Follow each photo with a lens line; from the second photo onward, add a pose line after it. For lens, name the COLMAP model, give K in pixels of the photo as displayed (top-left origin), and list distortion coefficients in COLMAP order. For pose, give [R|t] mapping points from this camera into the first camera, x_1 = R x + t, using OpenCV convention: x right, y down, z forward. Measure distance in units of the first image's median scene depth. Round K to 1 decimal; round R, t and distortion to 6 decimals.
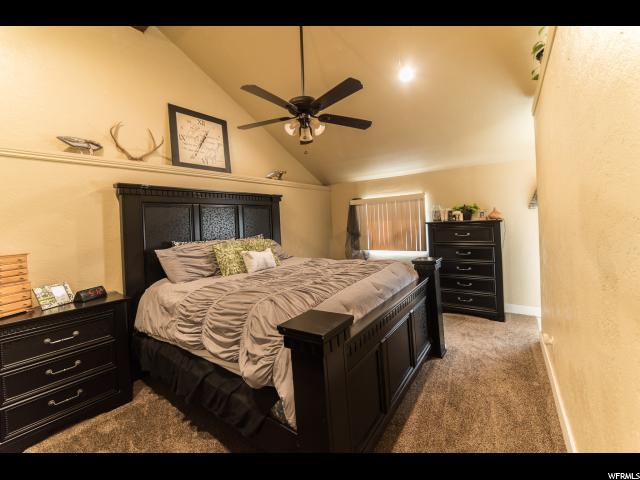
lens RADIAL K [[258.0, 0, 320.3], [0, 258.0, 221.7], [0, 0, 1]] dist [0.002162, 0.000180]
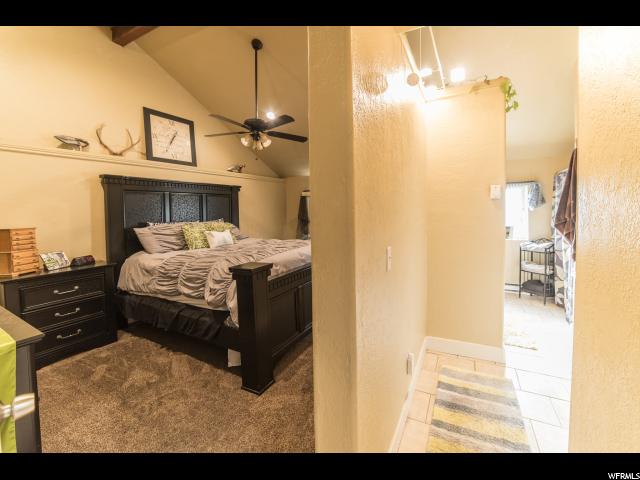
lens RADIAL K [[263.0, 0, 319.8], [0, 263.0, 215.1], [0, 0, 1]] dist [-0.001506, -0.000067]
pose [[0.991556, 0.026910, 0.126854, 0.099719], [-0.029653, 0.999364, 0.019784, -0.007858], [-0.126241, -0.023378, 0.991724, -0.400446]]
